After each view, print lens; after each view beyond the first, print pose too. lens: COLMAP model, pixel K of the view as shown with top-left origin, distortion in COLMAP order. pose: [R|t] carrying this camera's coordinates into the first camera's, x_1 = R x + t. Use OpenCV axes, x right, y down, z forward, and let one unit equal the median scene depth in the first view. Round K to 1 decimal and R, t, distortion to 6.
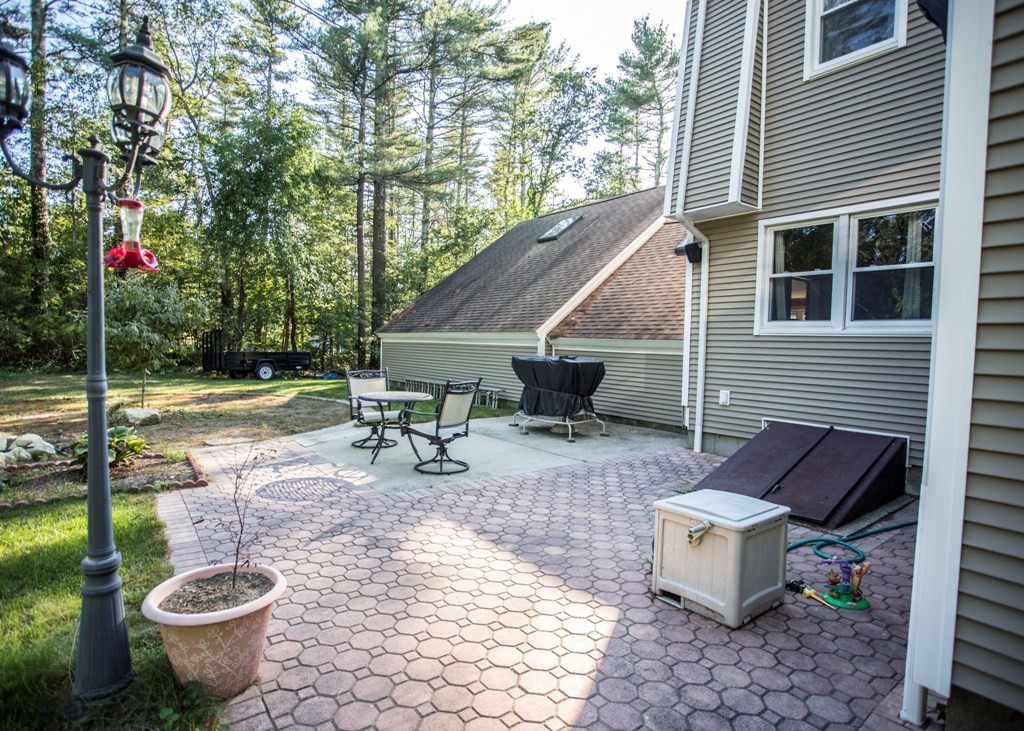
lens RADIAL K [[528.2, 0, 510.7], [0, 528.2, 365.4], [0, 0, 1]] dist [-0.032708, 0.000112]
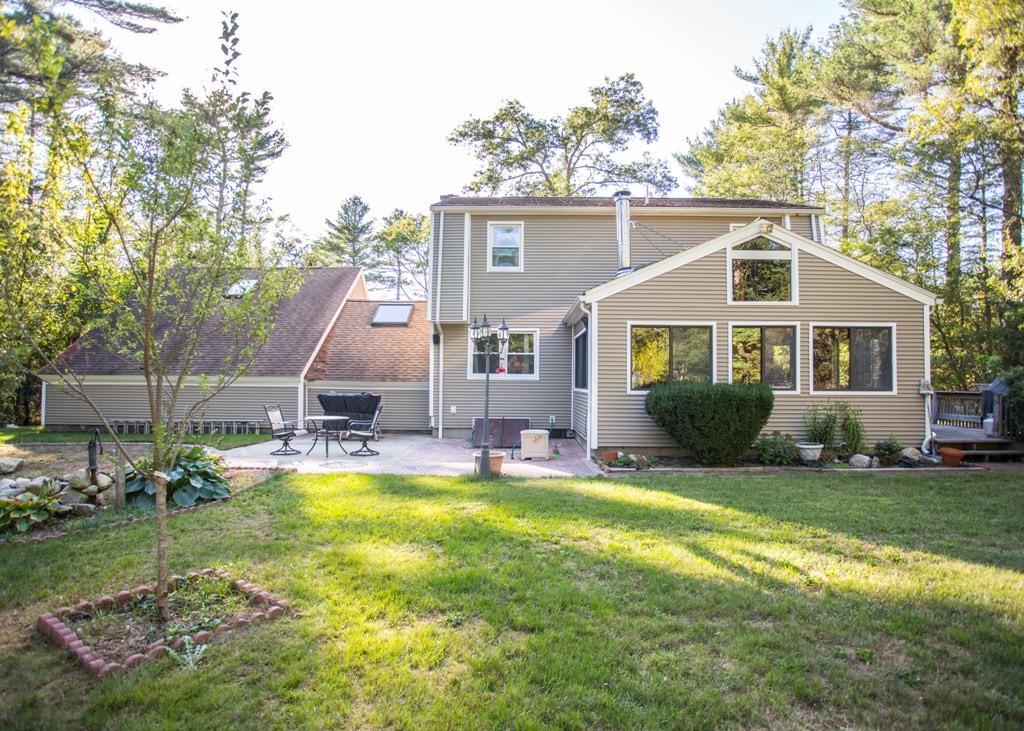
lens RADIAL K [[528.2, 0, 512.4], [0, 528.2, 368.5], [0, 0, 1]] dist [-0.032708, 0.000112]
pose [[0.623205, 0.007300, 0.782024, -1.046899], [0.039282, 0.998402, -0.040623, -0.006978], [-0.781071, 0.056036, 0.621923, -0.475027]]
